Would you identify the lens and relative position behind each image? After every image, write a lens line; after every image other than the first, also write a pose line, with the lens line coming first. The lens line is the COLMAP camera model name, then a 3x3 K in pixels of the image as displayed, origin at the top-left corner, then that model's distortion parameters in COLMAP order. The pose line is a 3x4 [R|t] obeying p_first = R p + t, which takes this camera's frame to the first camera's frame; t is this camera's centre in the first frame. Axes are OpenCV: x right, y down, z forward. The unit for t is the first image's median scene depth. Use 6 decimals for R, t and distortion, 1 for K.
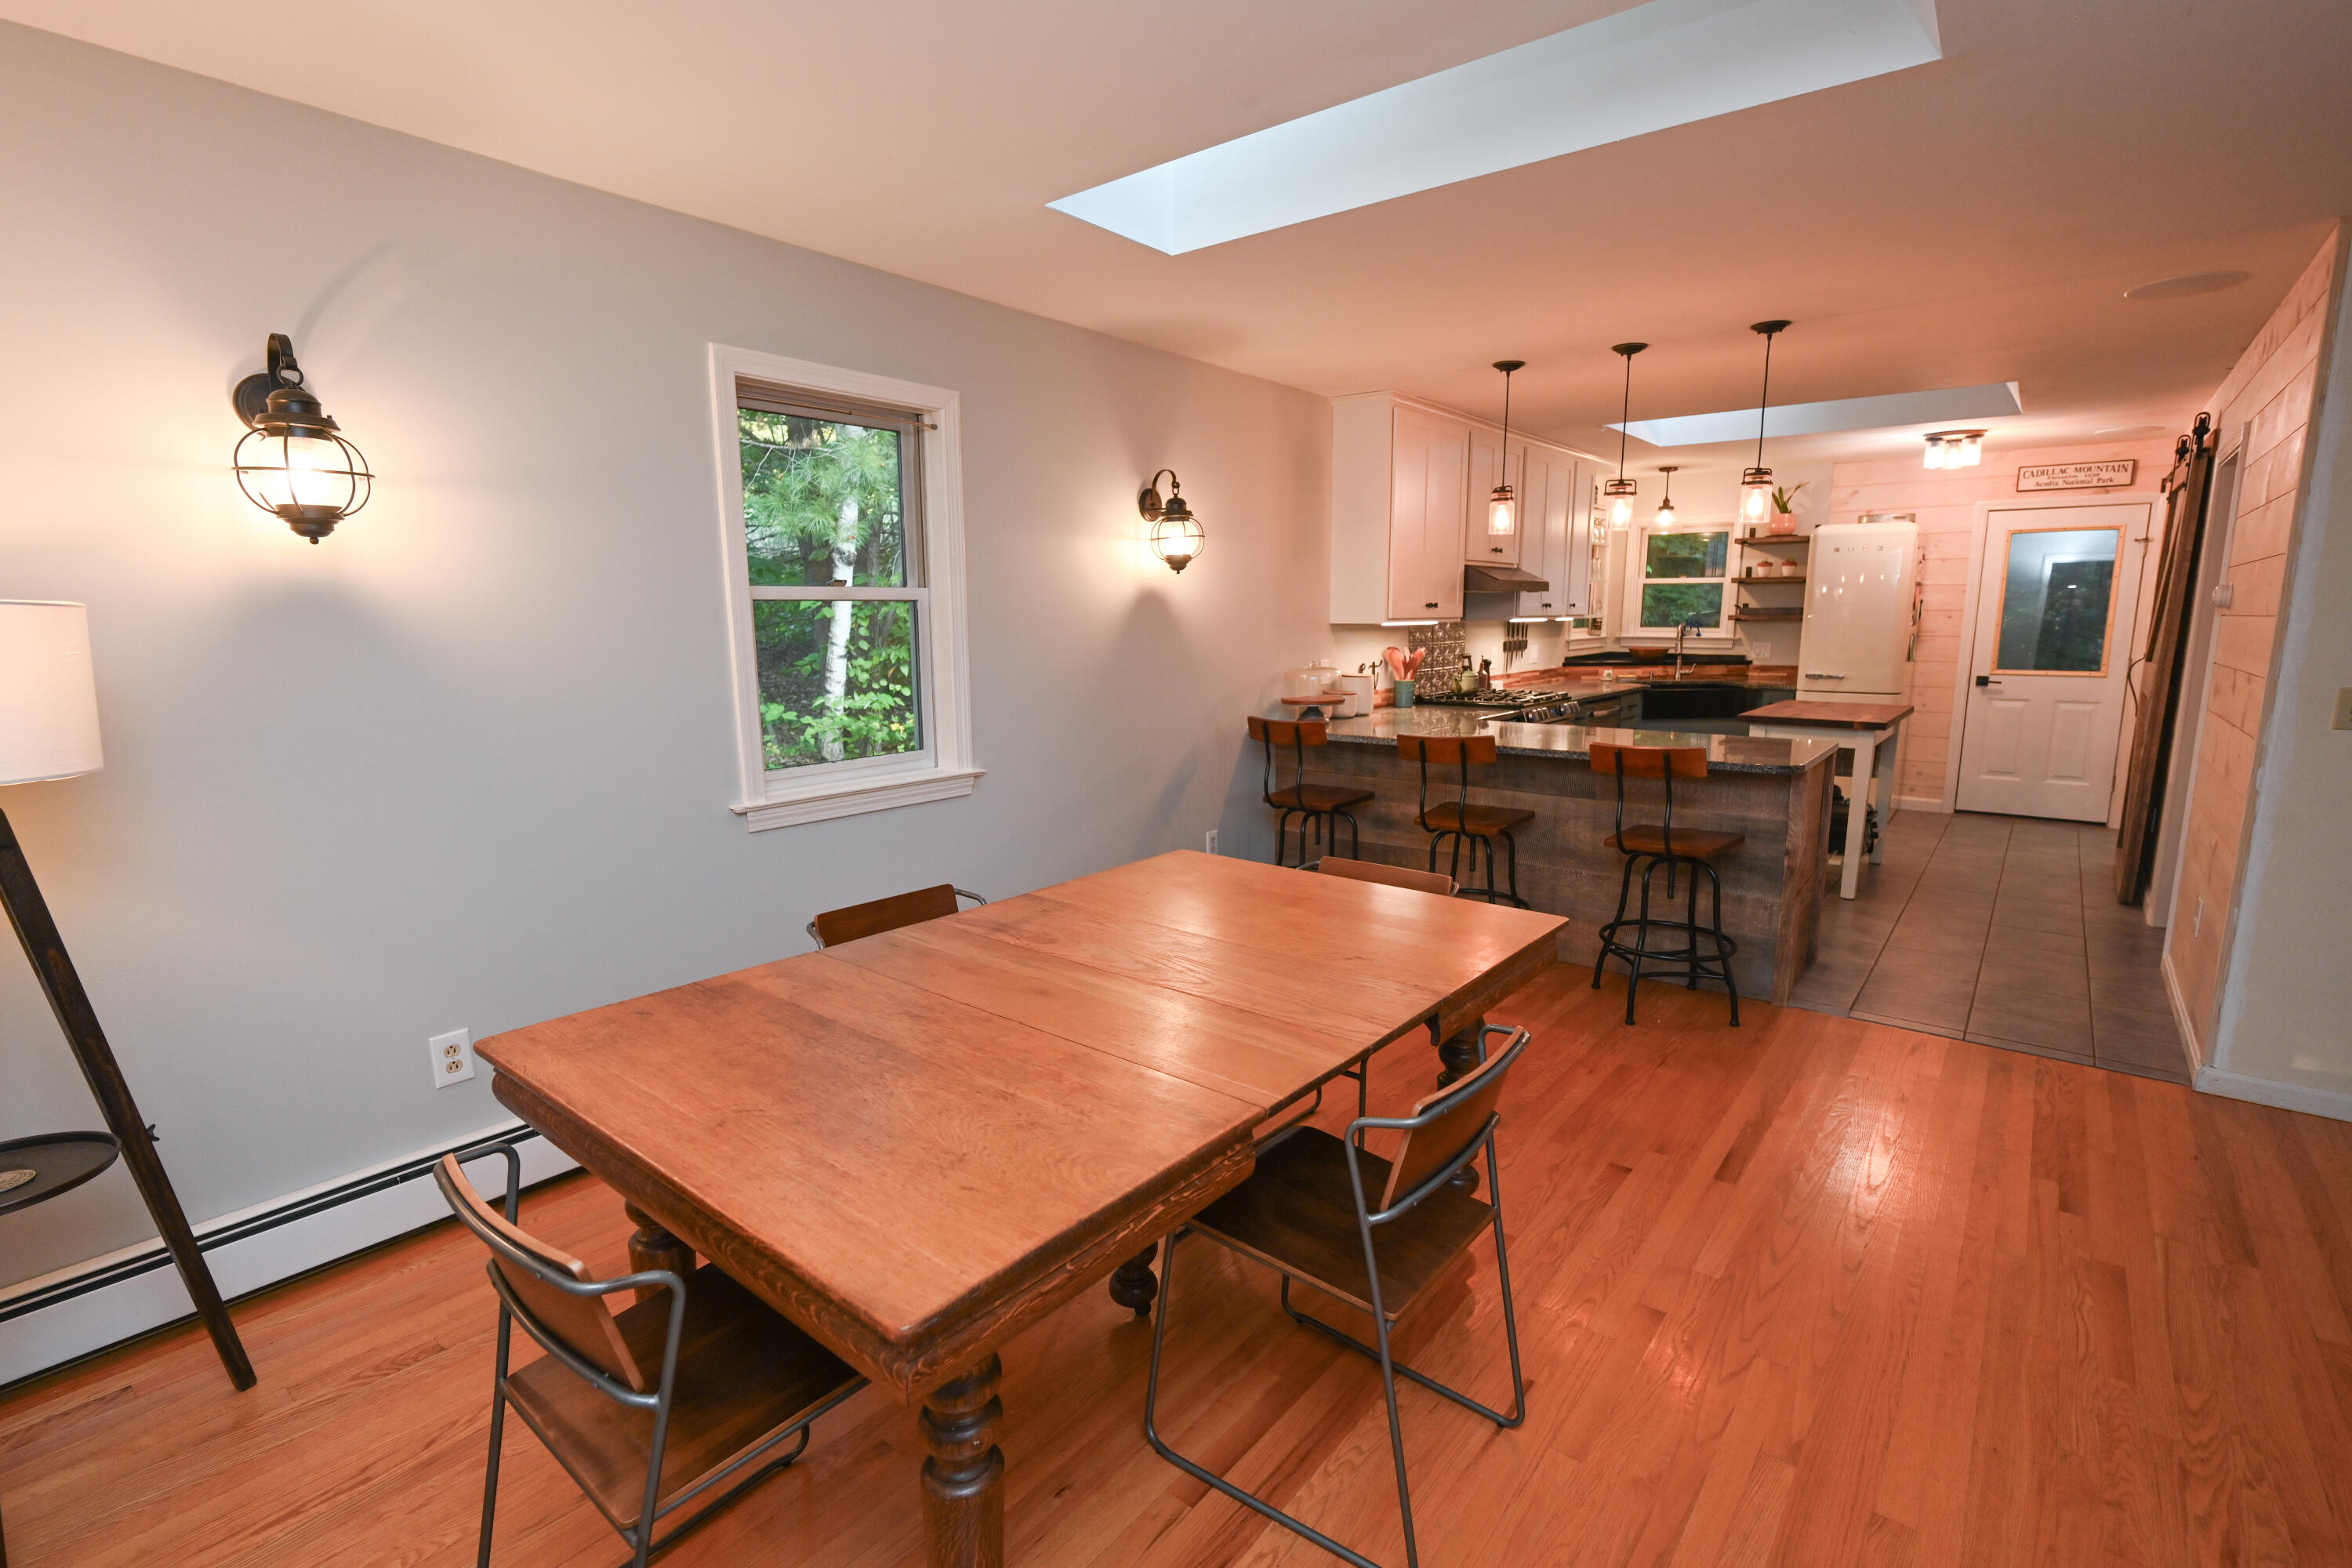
lens RADIAL K [[1072.7, 0, 1179.6], [0, 1072.7, 791.0], [0, 0, 1]] dist [-0.006279, -0.000347]
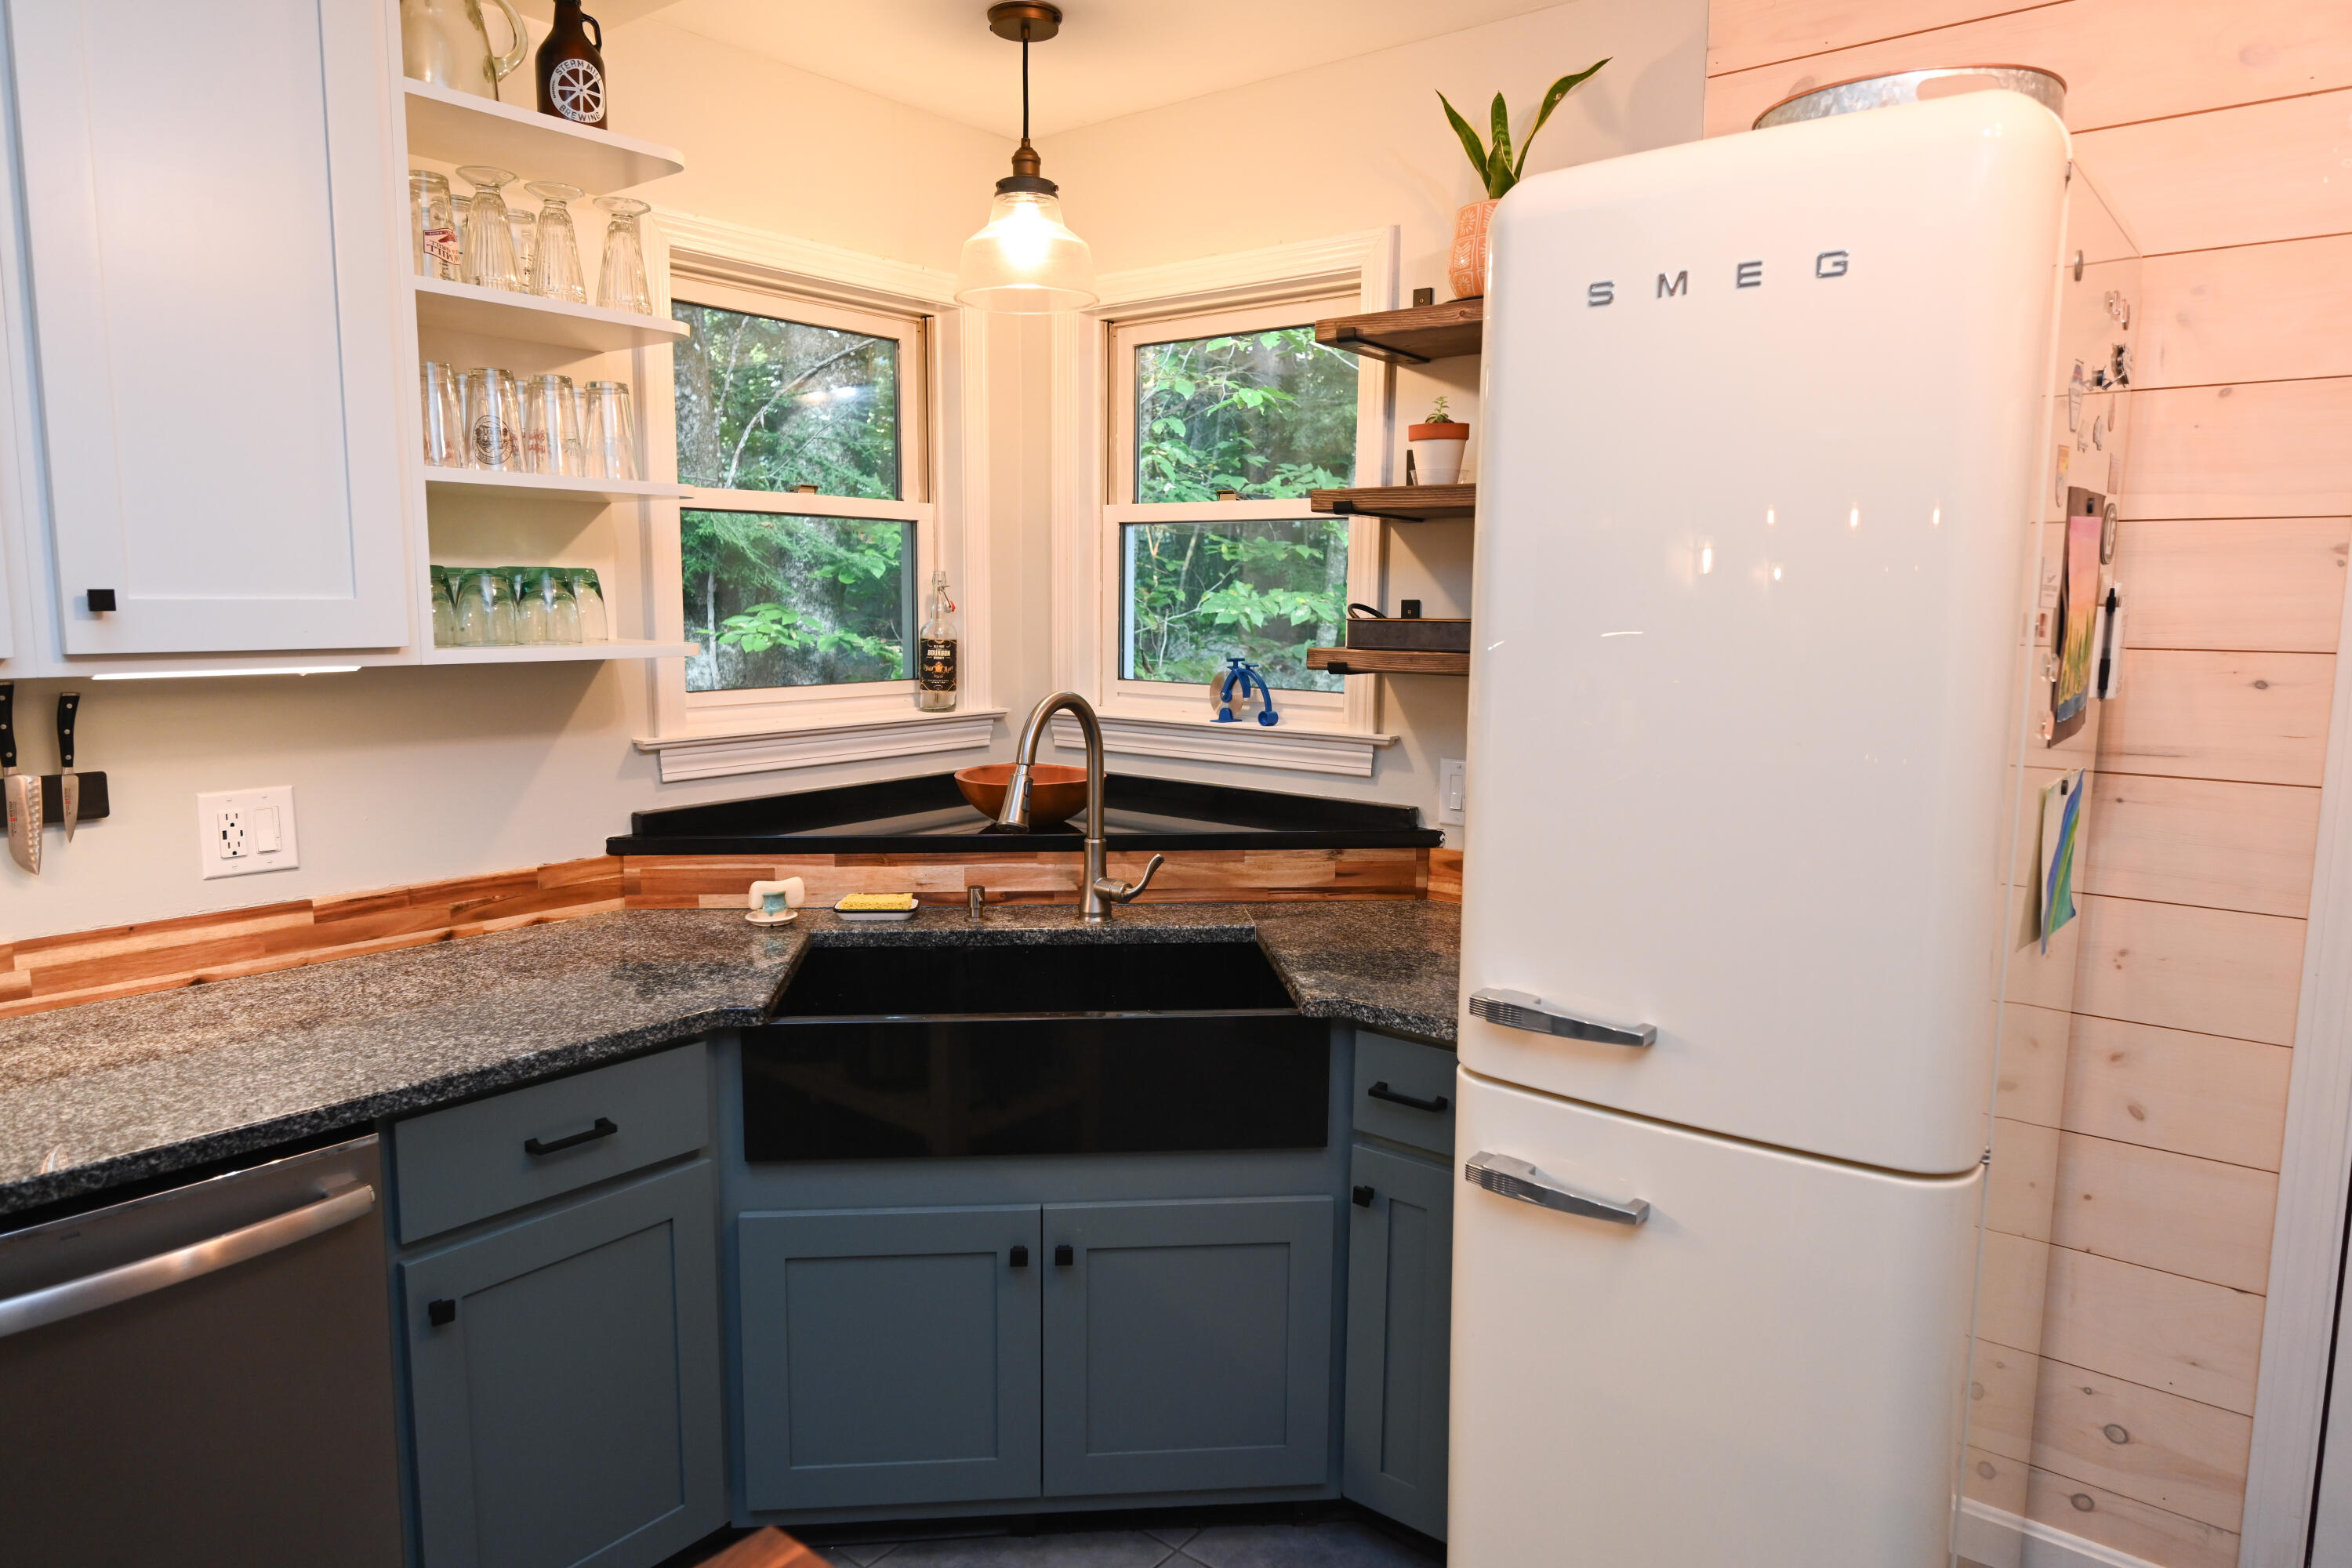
lens RADIAL K [[1463.9, 0, 1171.9], [0, 1463.9, 781.6], [0, 0, 1]] dist [-0.004468, 0.000765]
pose [[0.999891, 0.013106, 0.006839, 0.514099], [-0.012826, 0.999134, -0.039578, -0.130261], [-0.007352, 0.039486, 0.999193, 0.726885]]
